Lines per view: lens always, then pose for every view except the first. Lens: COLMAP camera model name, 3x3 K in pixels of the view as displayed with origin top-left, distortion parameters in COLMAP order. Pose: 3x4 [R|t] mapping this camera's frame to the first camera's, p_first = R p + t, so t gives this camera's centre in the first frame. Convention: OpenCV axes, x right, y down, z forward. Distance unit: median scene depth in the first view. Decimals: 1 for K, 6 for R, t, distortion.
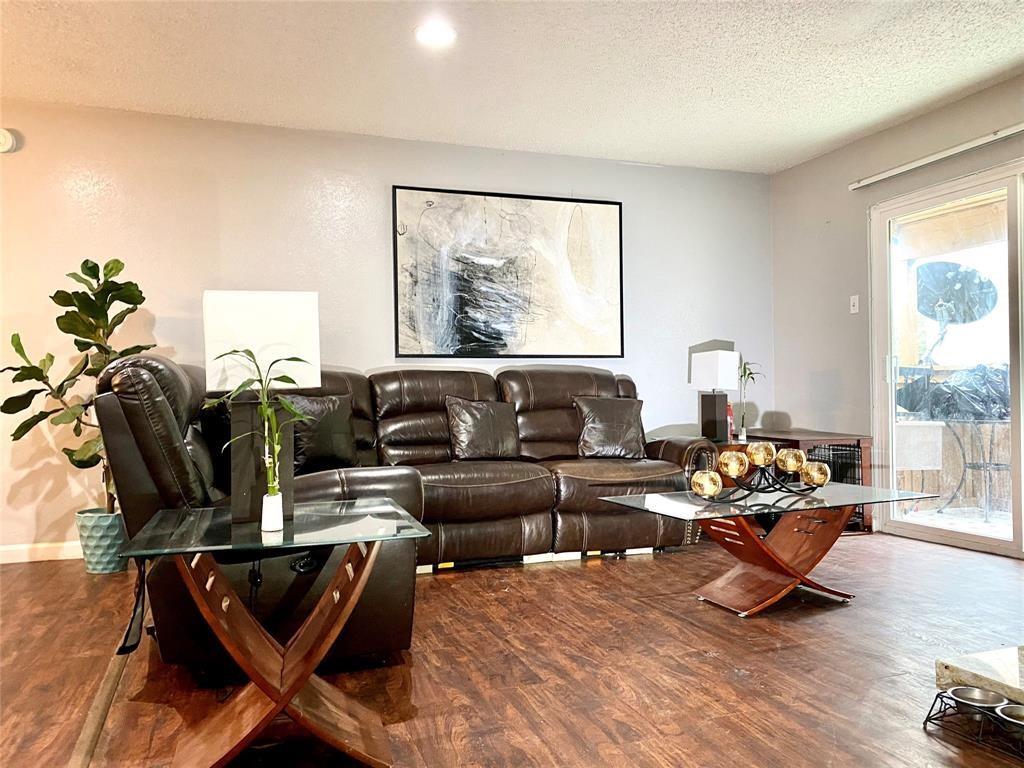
lens RADIAL K [[789.8, 0, 513.2], [0, 789.8, 382.4], [0, 0, 1]] dist [0.049157, -0.052579]
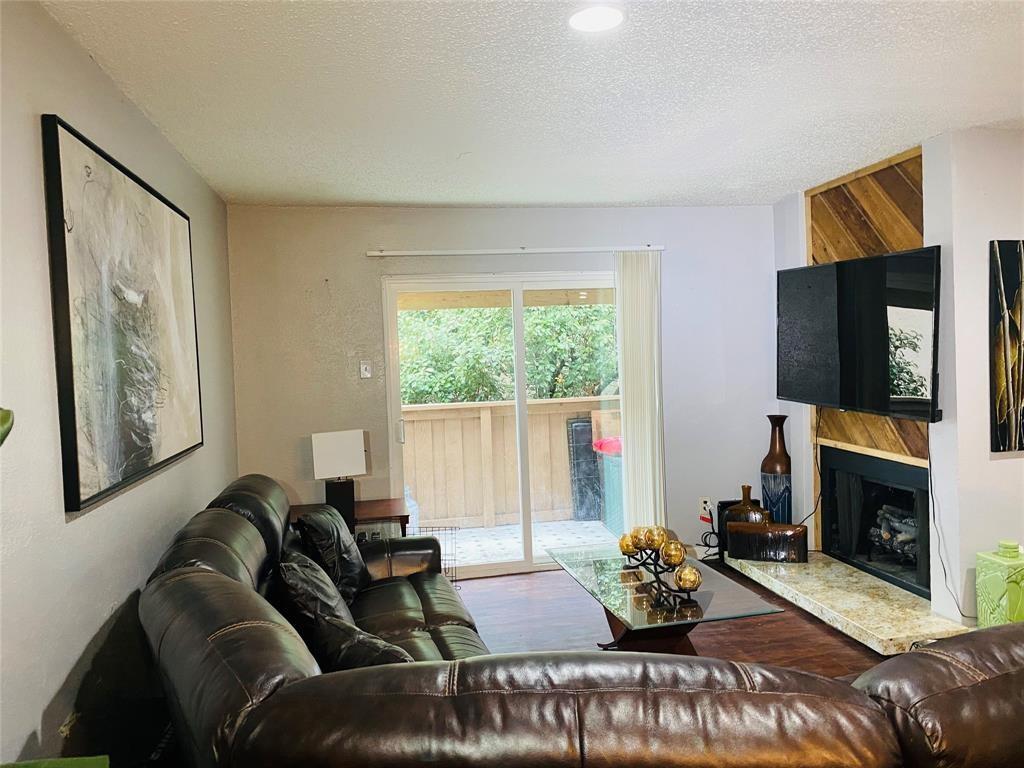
lens RADIAL K [[789.8, 0, 520.6], [0, 789.8, 385.2], [0, 0, 1]] dist [0.049157, -0.052579]
pose [[0.149433, -0.033237, 0.988213, -0.532448], [0.018843, 0.999349, 0.030762, -0.105830], [-0.988592, 0.014024, 0.149962, 0.663731]]
